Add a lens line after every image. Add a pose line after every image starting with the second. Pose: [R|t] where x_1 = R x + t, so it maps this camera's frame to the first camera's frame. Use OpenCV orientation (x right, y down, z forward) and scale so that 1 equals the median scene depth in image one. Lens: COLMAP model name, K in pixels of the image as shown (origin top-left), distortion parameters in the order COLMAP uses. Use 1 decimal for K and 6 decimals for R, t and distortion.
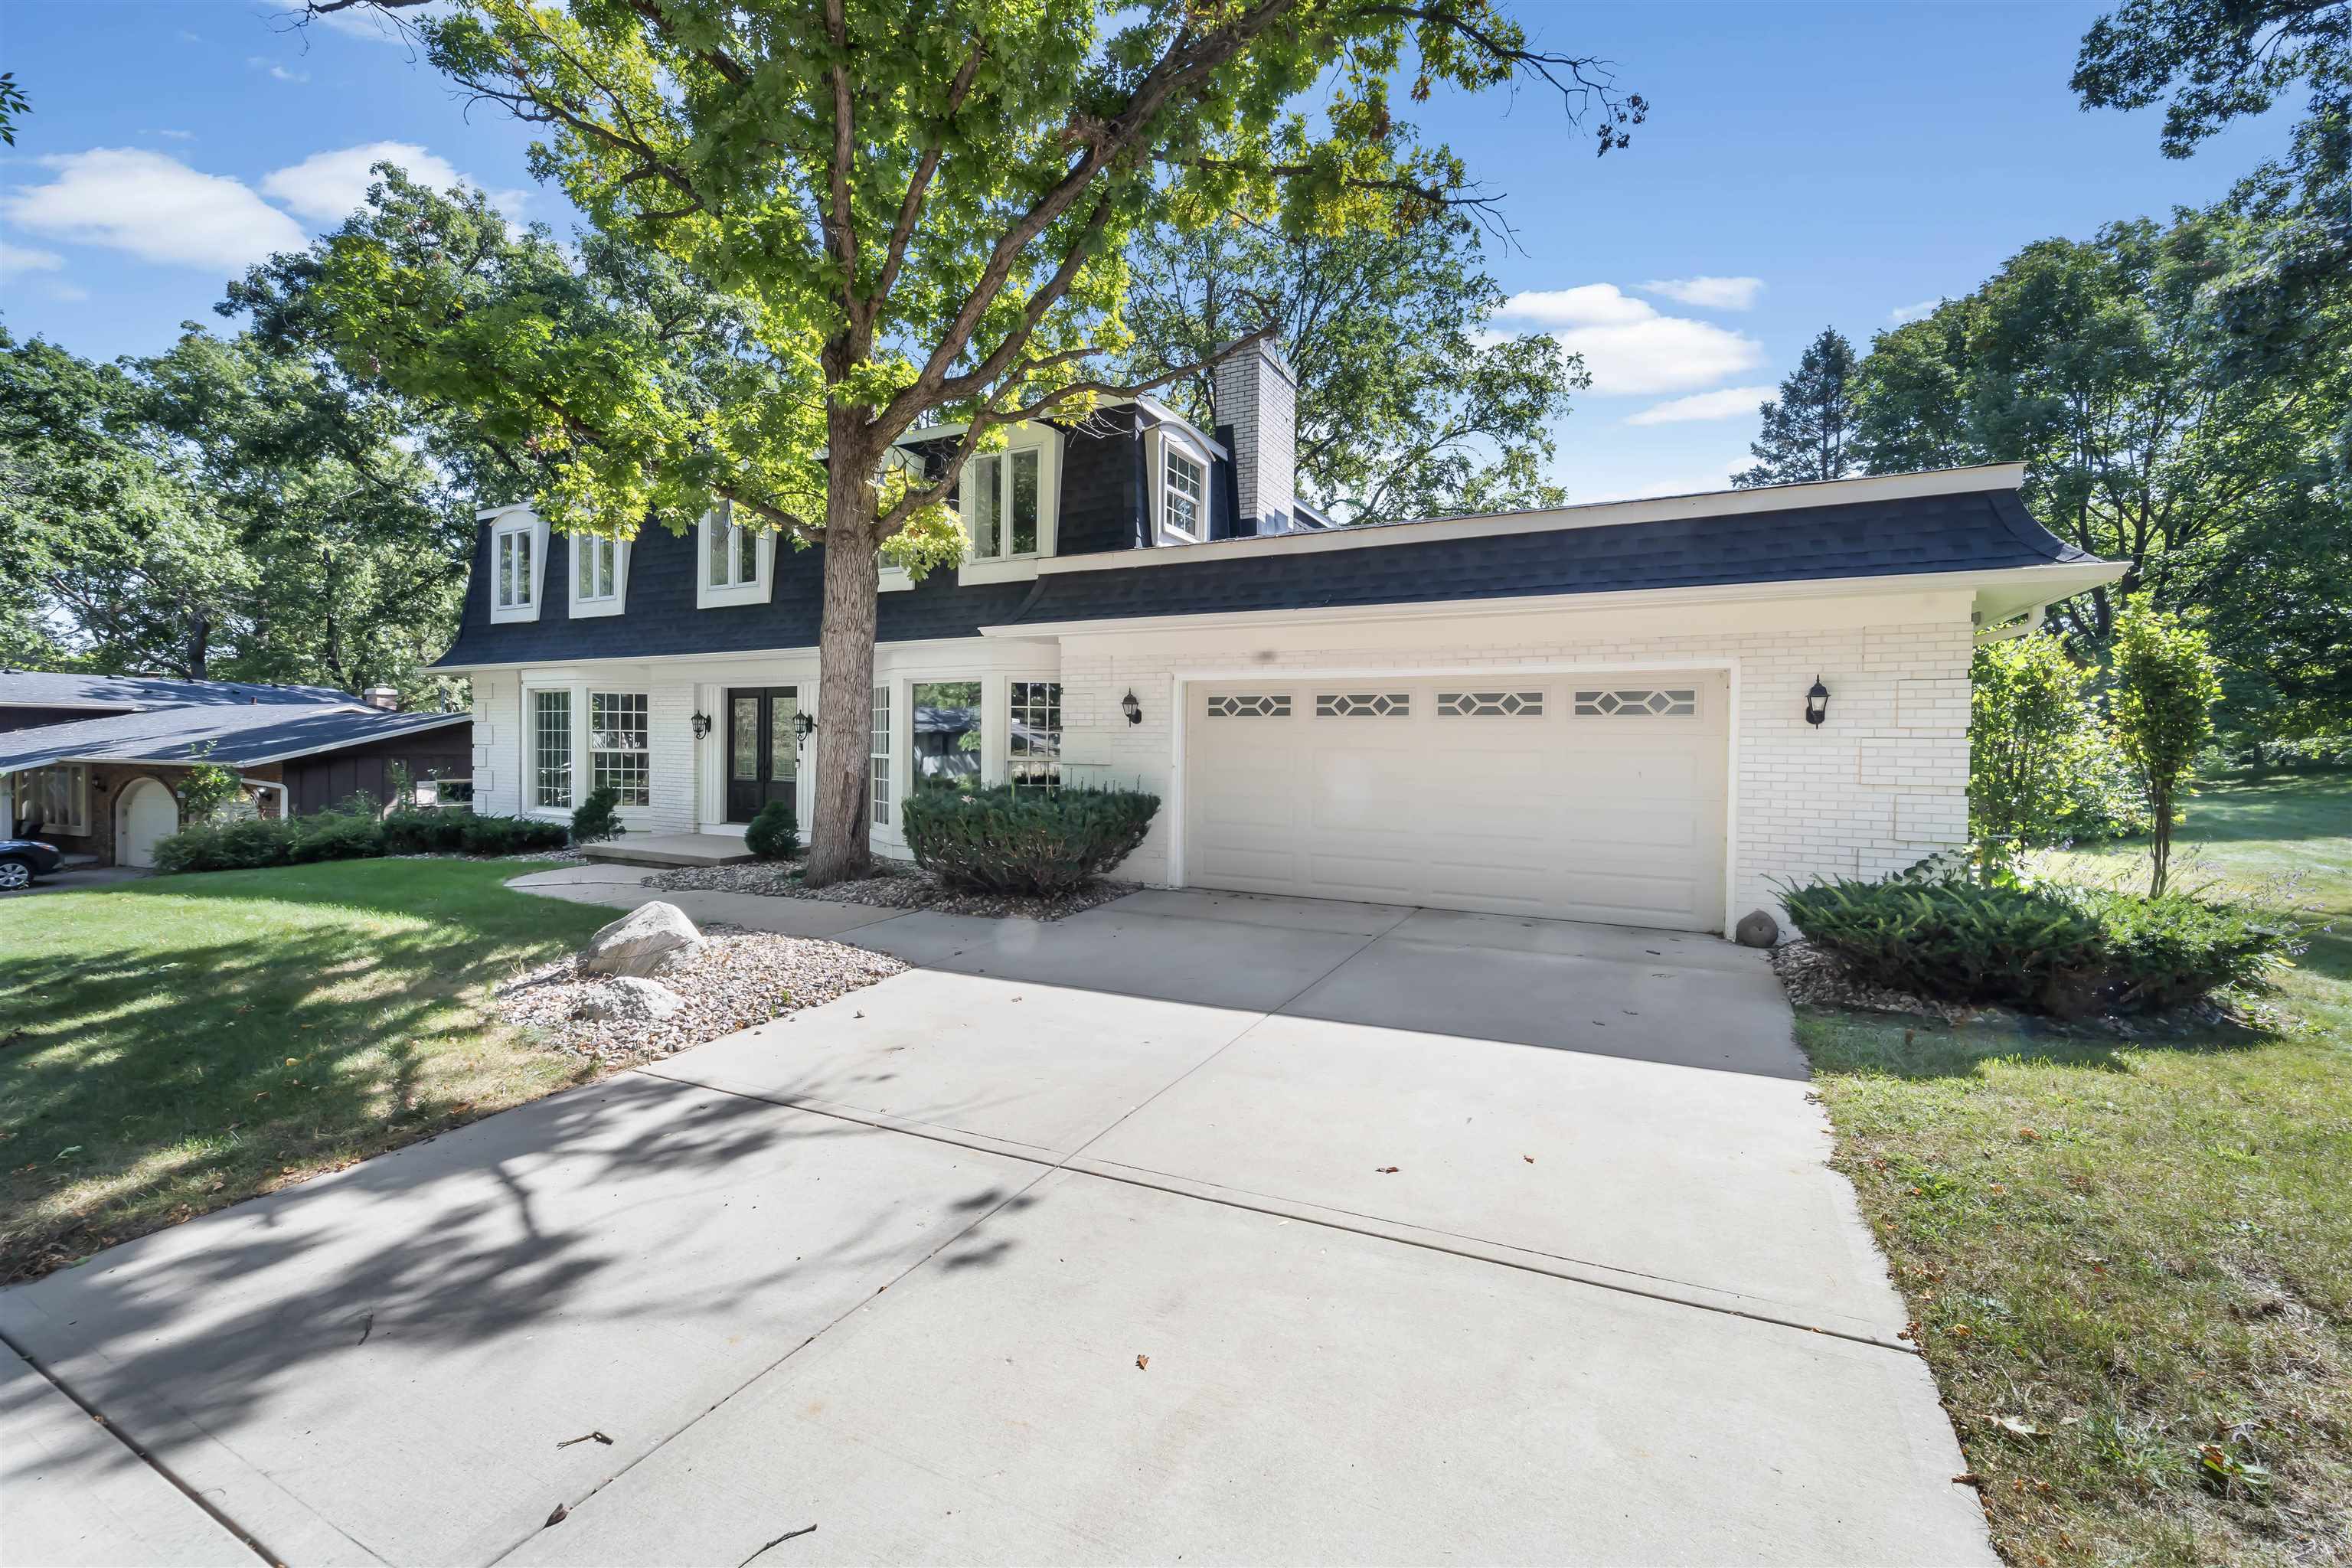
lens RADIAL K [[966.0, 0, 1192.9], [0, 966.0, 780.0], [0, 0, 1]] dist [-0.003087, -0.000472]
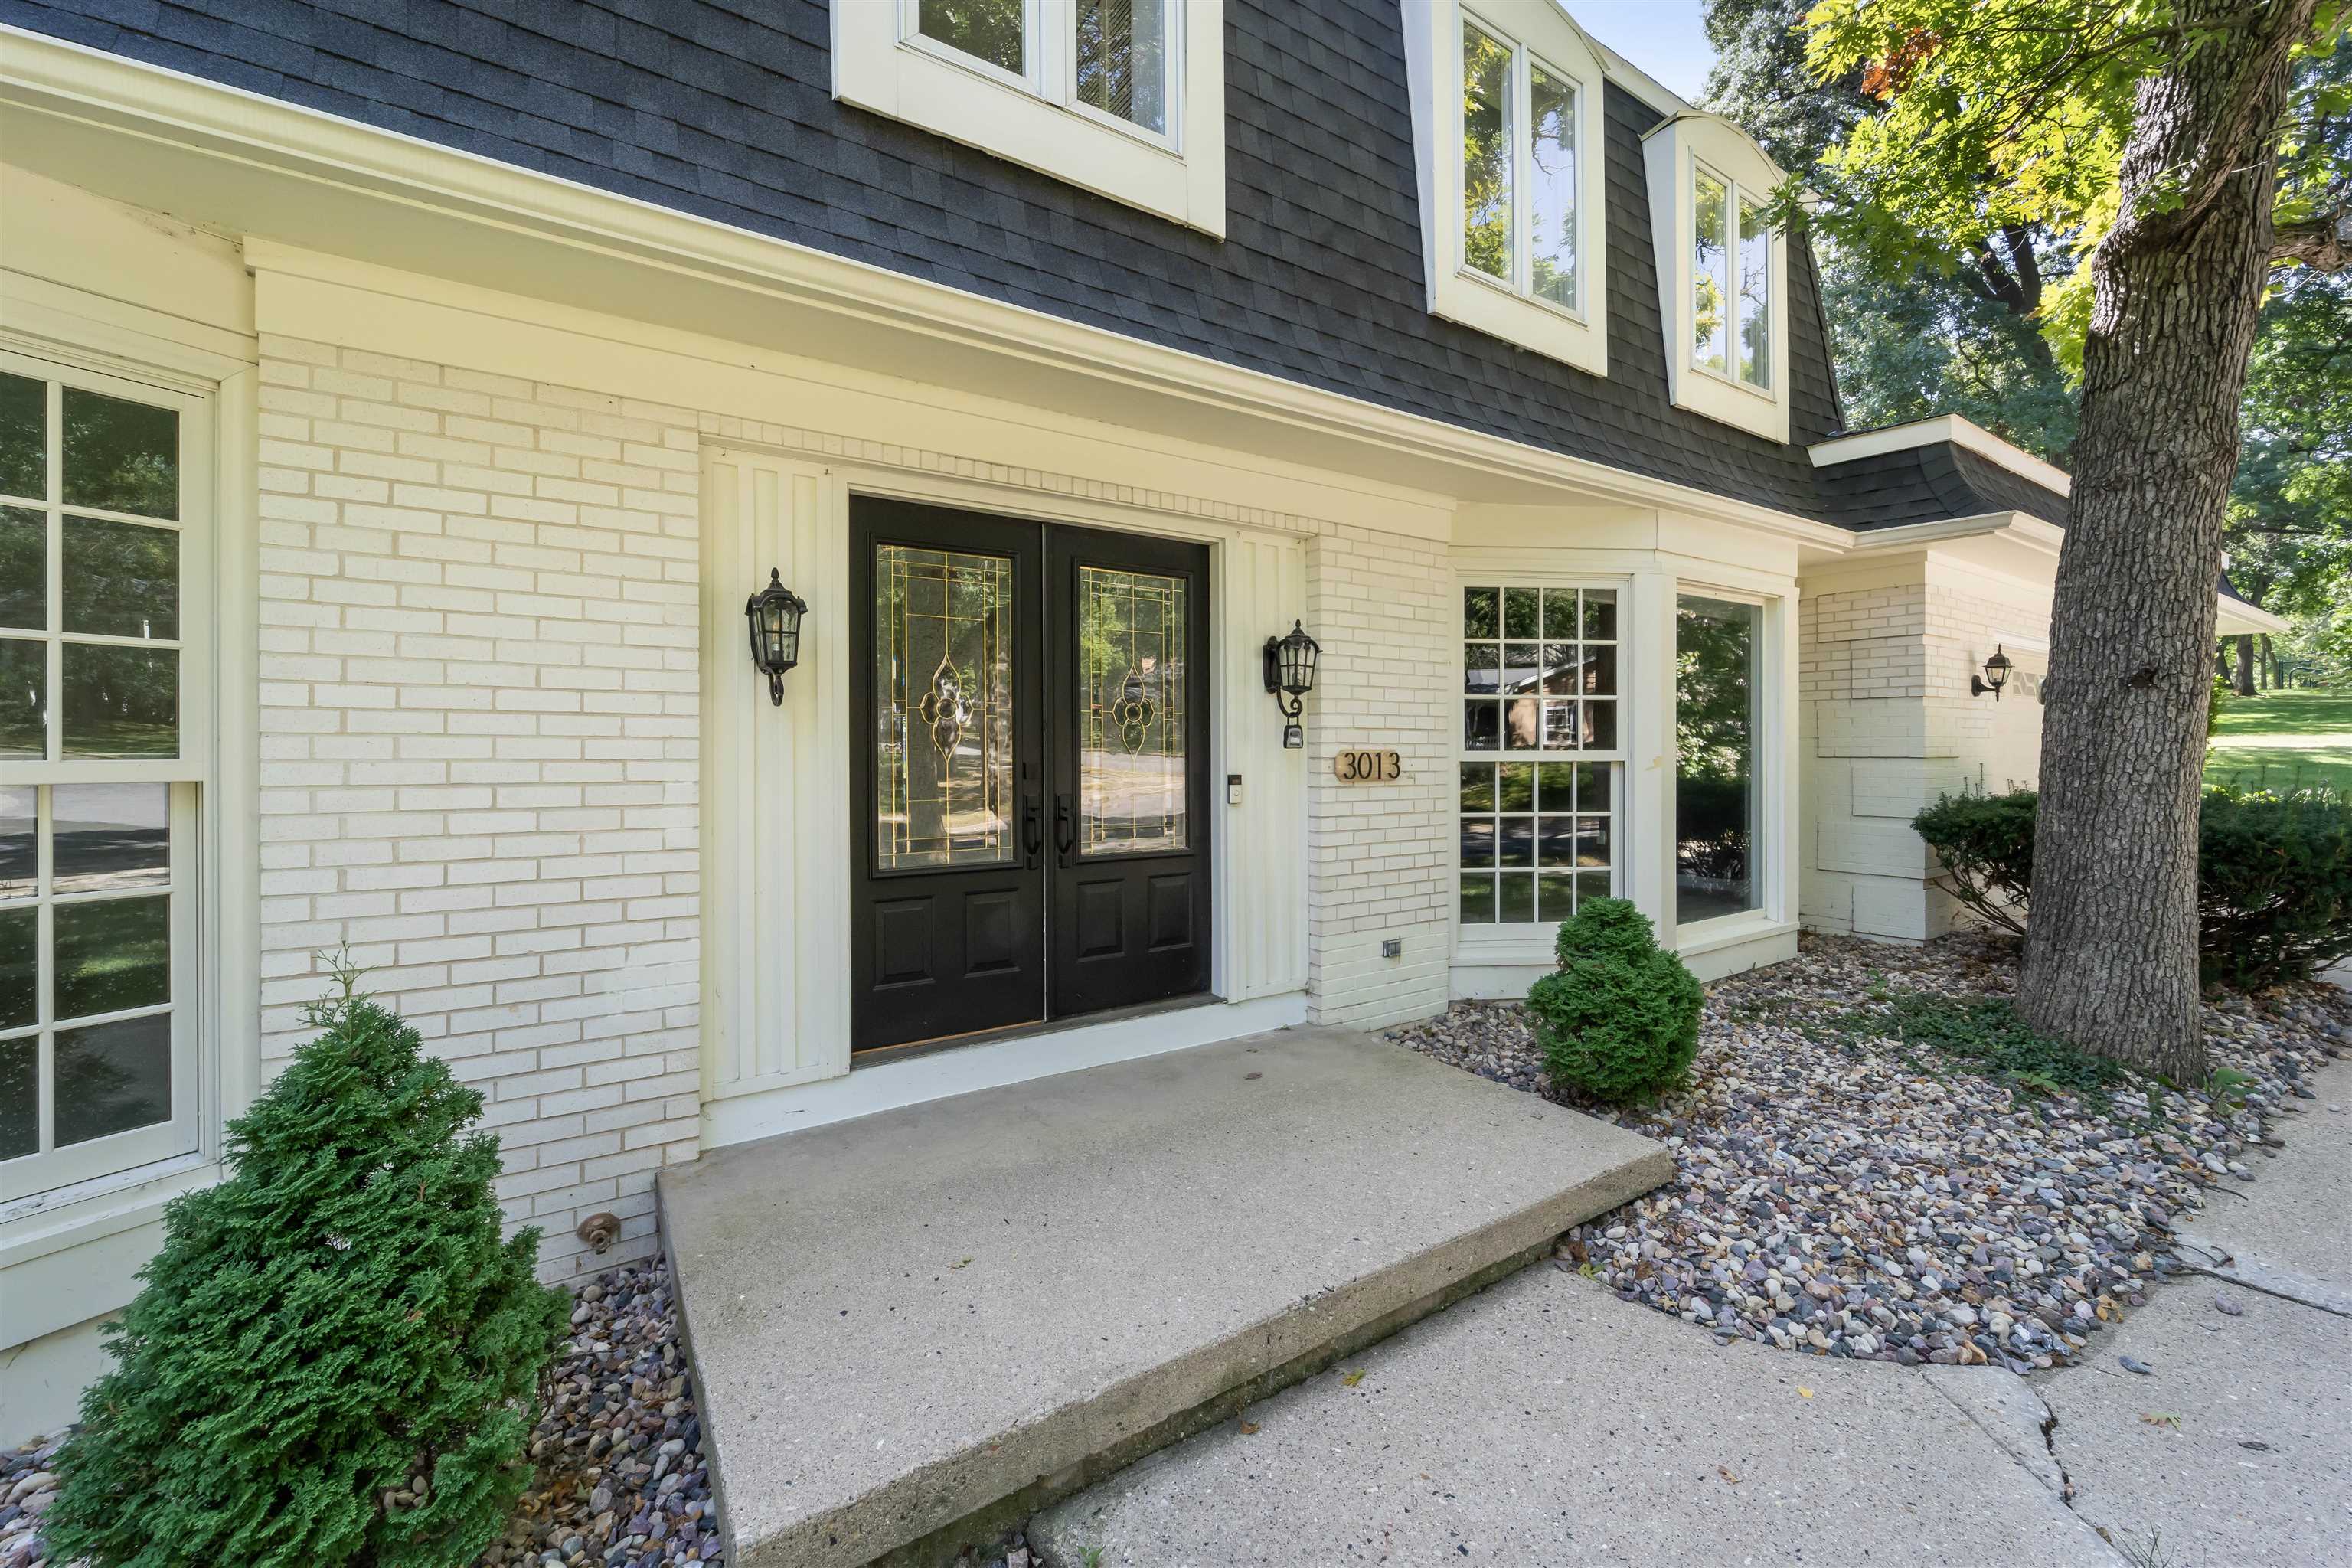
lens RADIAL K [[966.0, 0, 1180.7], [0, 966.0, 763.8], [0, 0, 1]] dist [-0.003087, -0.000472]
pose [[0.481613, -0.021816, 0.876112, -0.849568], [0.031567, 0.999473, 0.007535, -0.035699], [-0.875815, 0.024027, 0.482048, 1.060924]]
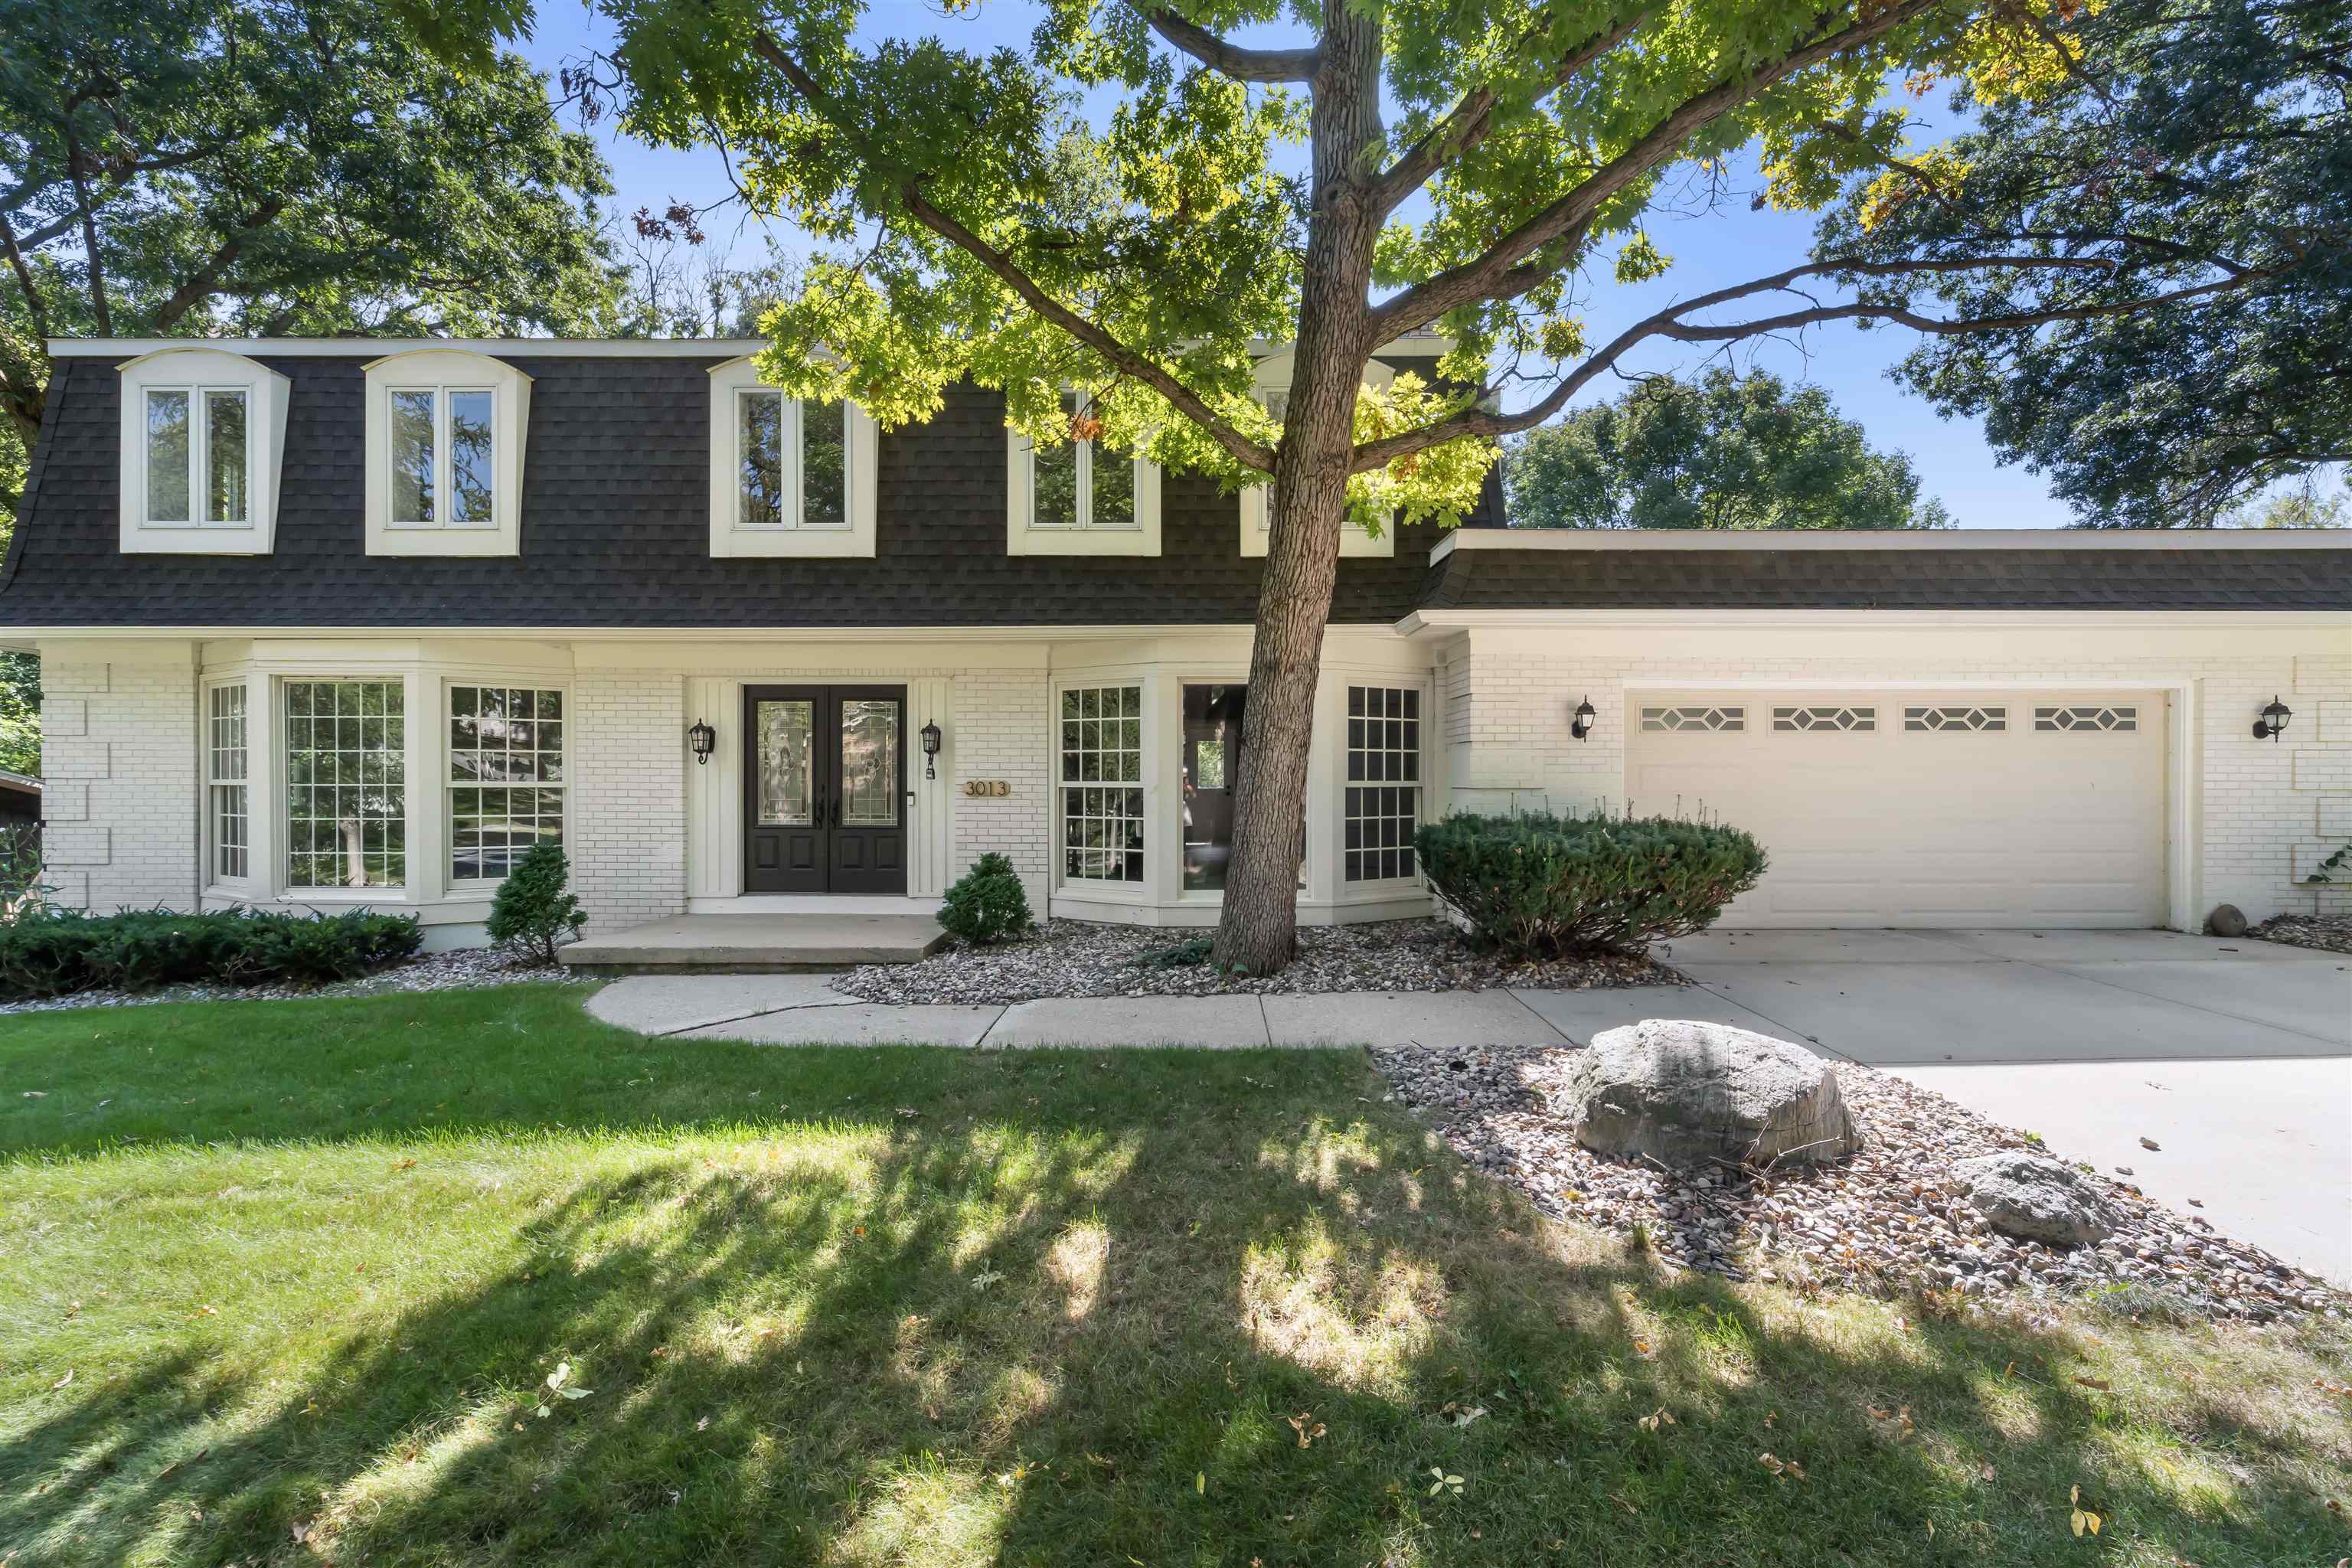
lens RADIAL K [[966.0, 0, 1179.7], [0, 966.0, 778.8], [0, 0, 1]] dist [-0.003087, -0.000472]
pose [[0.875610, -0.021088, 0.482557, -0.702246], [0.029152, 0.999532, -0.009218, -0.022714], [-0.482137, 0.022139, 0.875816, 0.383636]]
